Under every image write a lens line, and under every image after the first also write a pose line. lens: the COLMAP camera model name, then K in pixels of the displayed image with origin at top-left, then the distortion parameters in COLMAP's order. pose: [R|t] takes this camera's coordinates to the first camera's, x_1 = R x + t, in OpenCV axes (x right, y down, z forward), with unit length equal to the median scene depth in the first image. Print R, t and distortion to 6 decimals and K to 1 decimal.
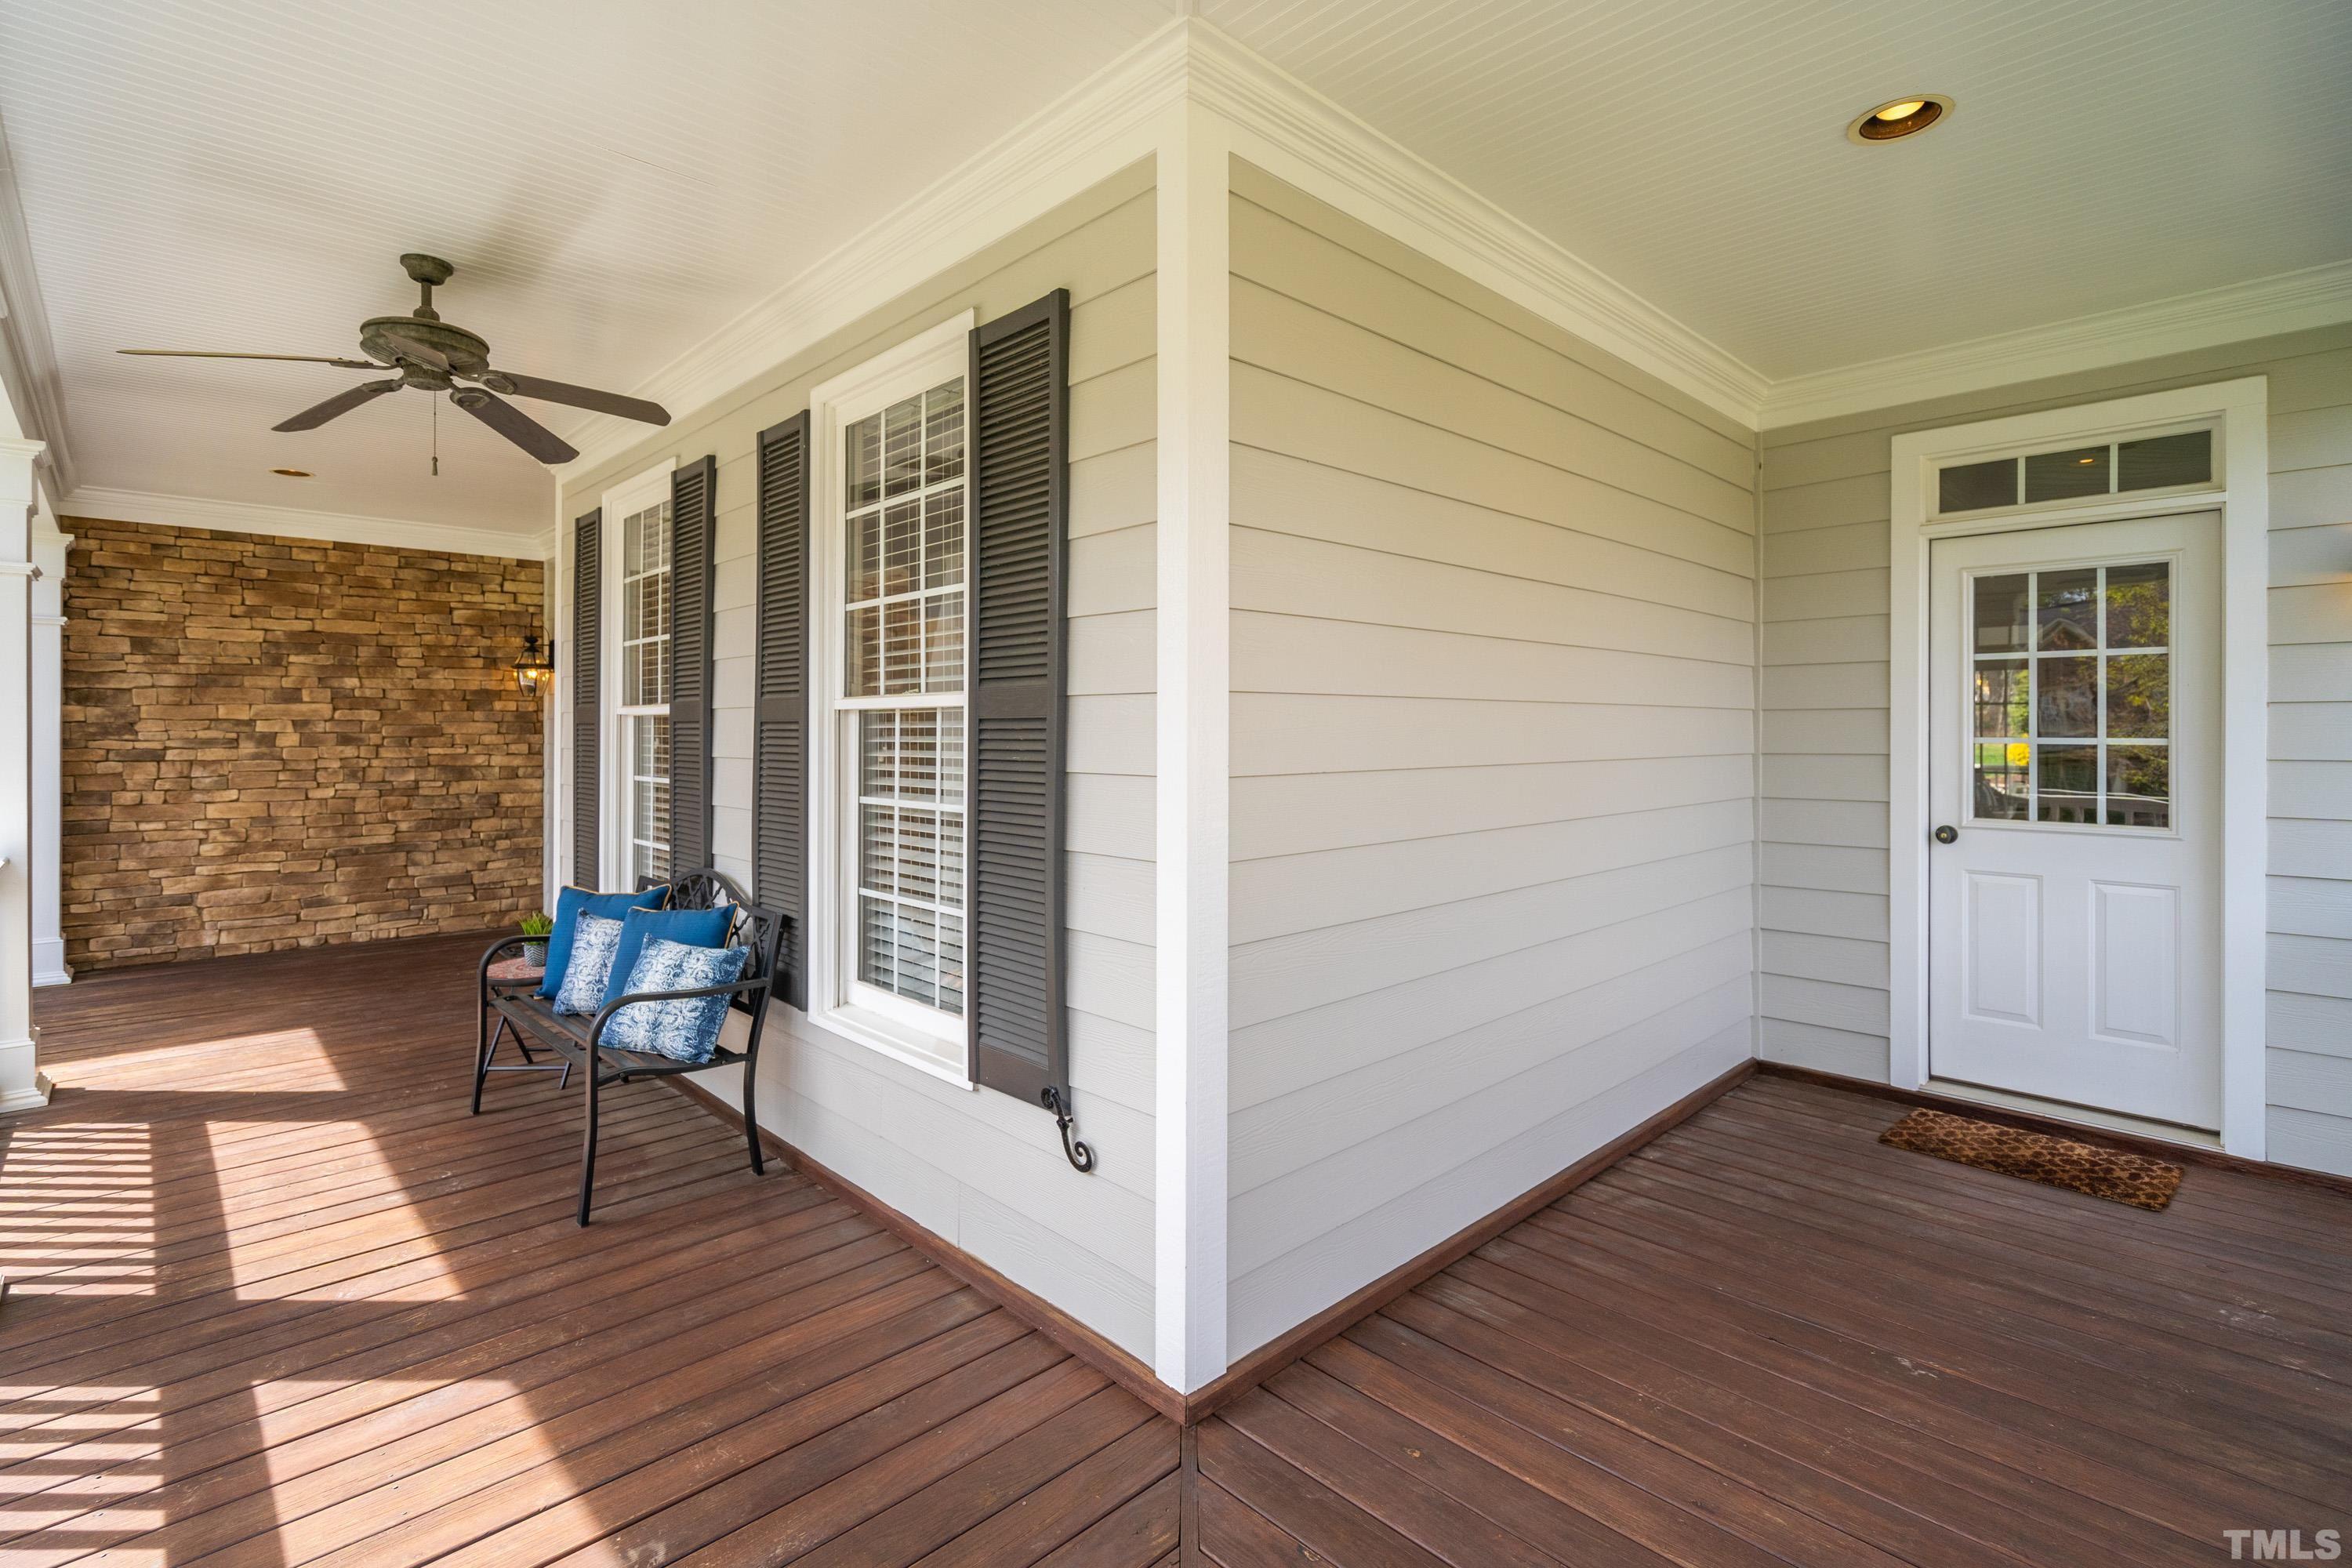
lens RADIAL K [[1093.5, 0, 1182.4], [0, 1093.5, 728.8], [0, 0, 1]] dist [0.000285, 0.002526]
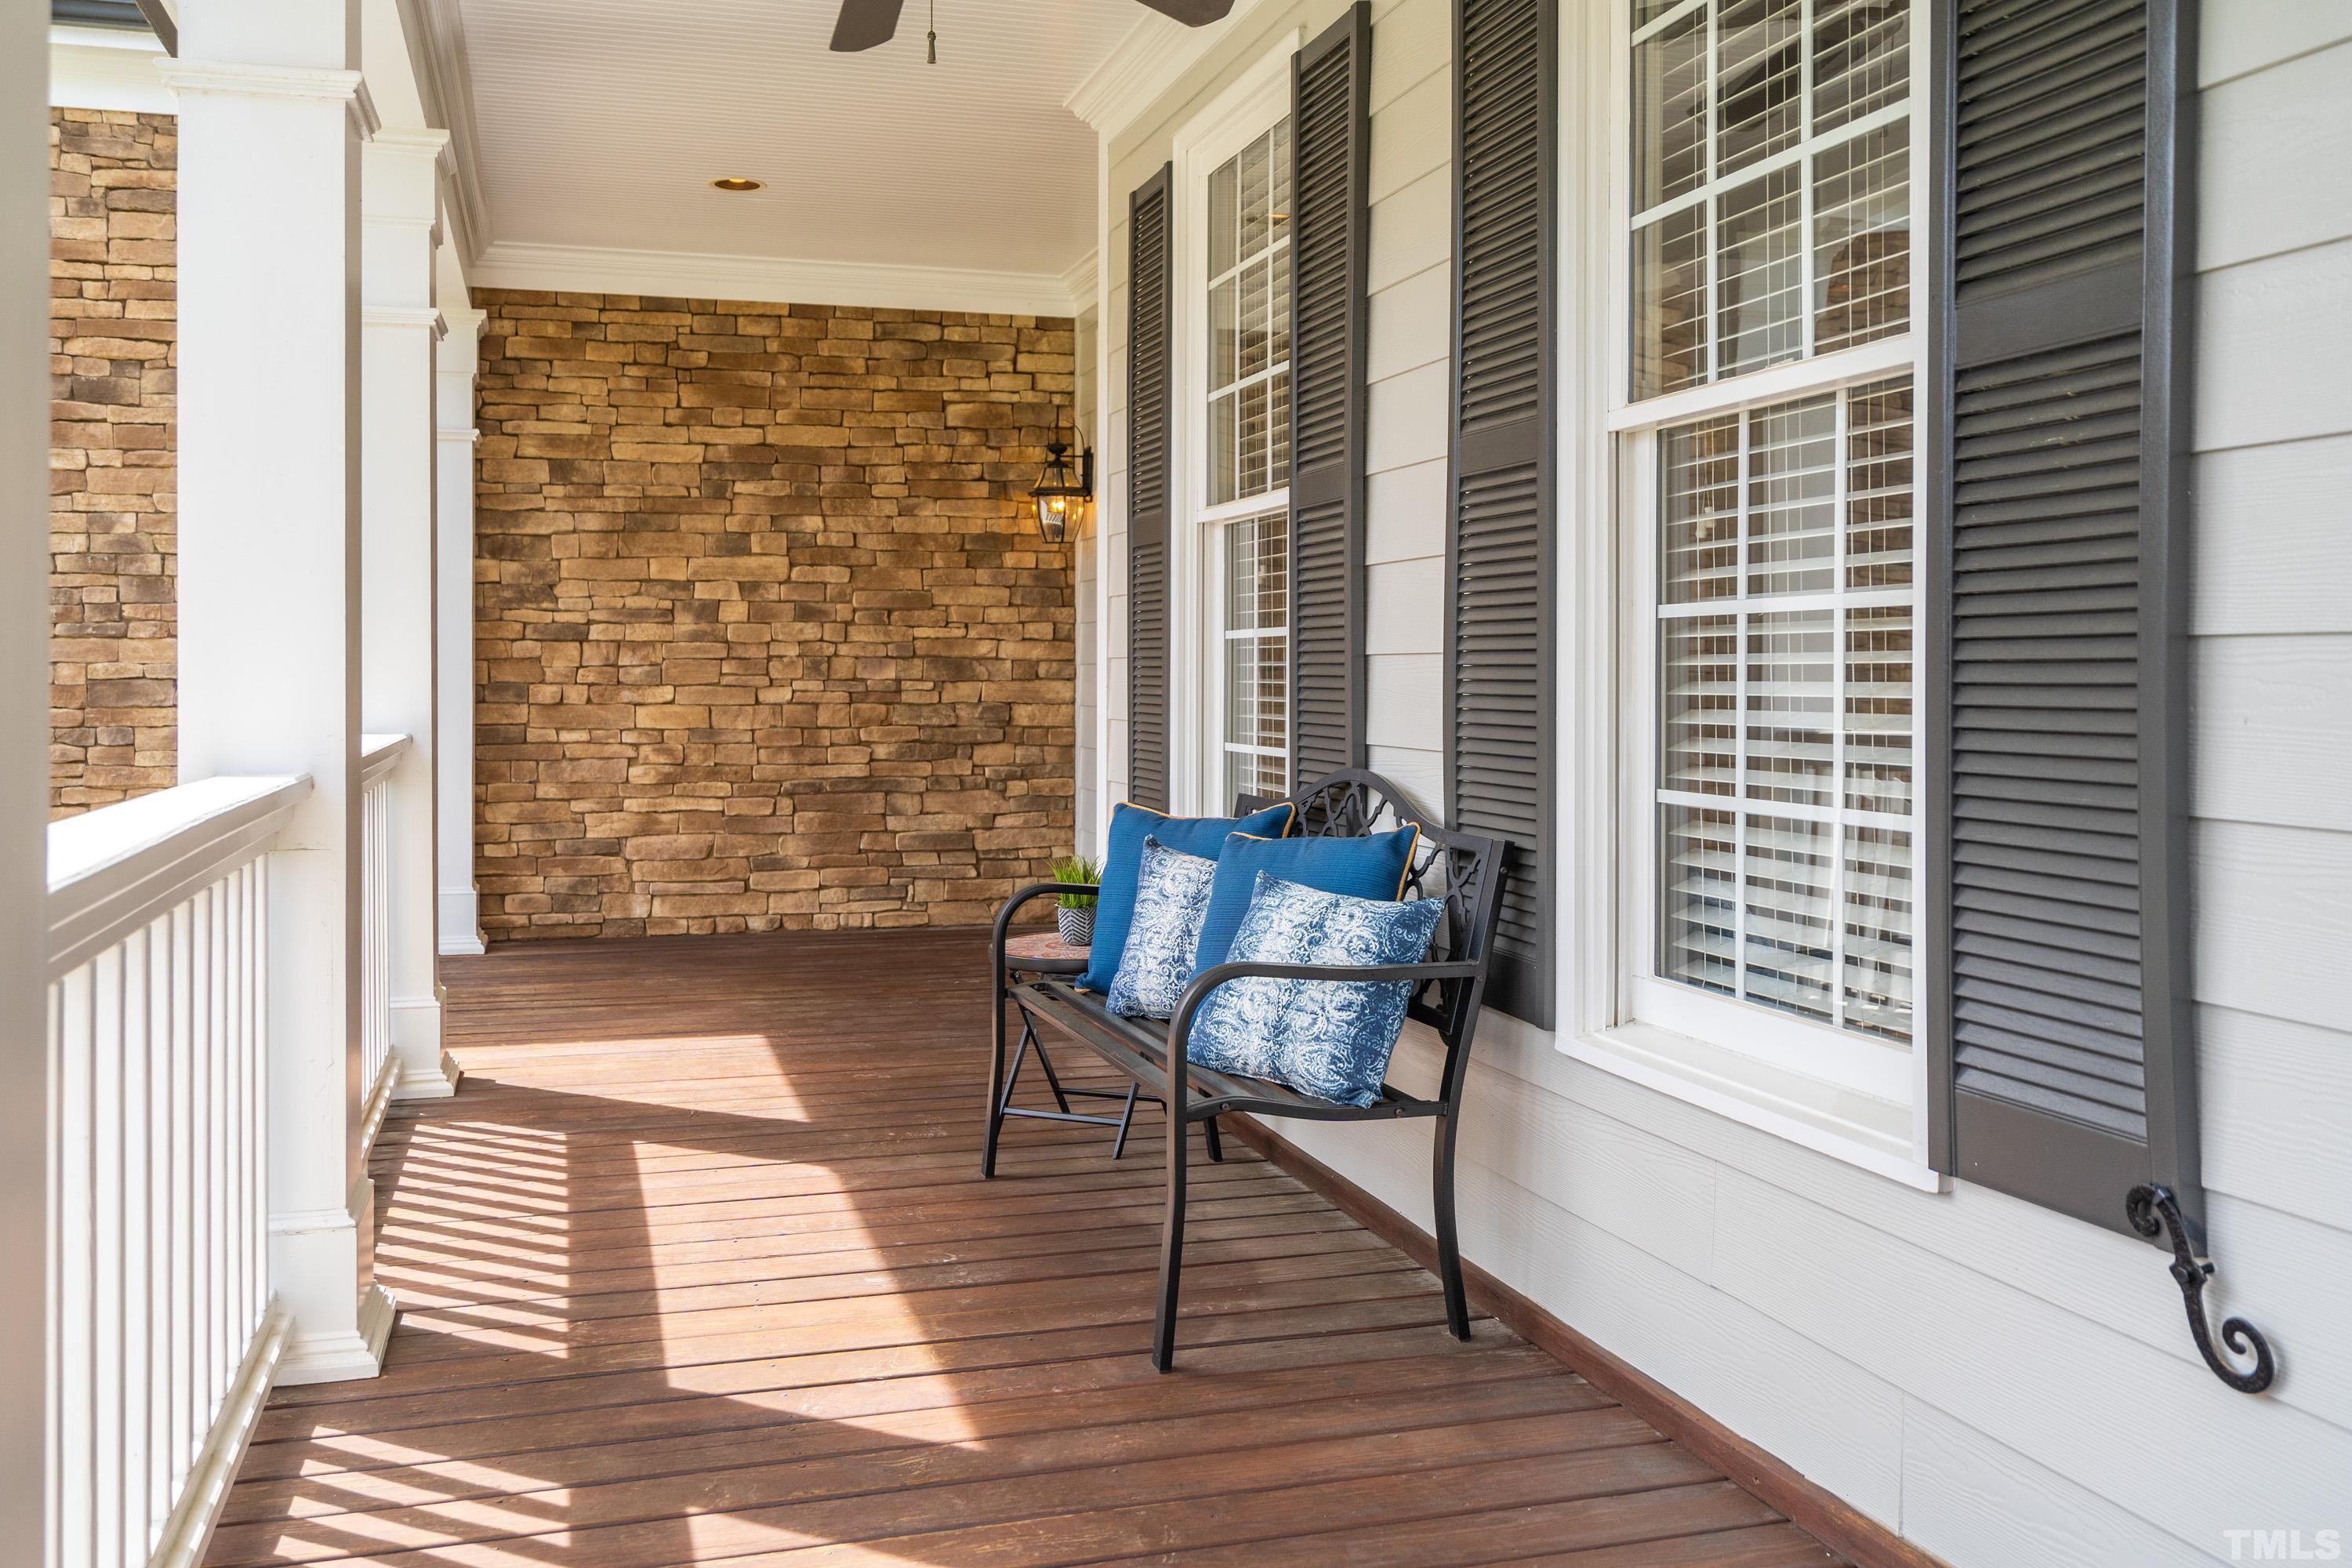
lens RADIAL K [[1958.0, 0, 1173.8], [0, 1958.0, 780.1], [0, 0, 1]] dist [0.013533, 0.005727]
pose [[0.893924, 0.009386, -0.448120, -0.095137], [-0.002088, 0.999857, 0.016777, 0.125787], [0.448213, -0.014062, 0.893816, 0.118543]]
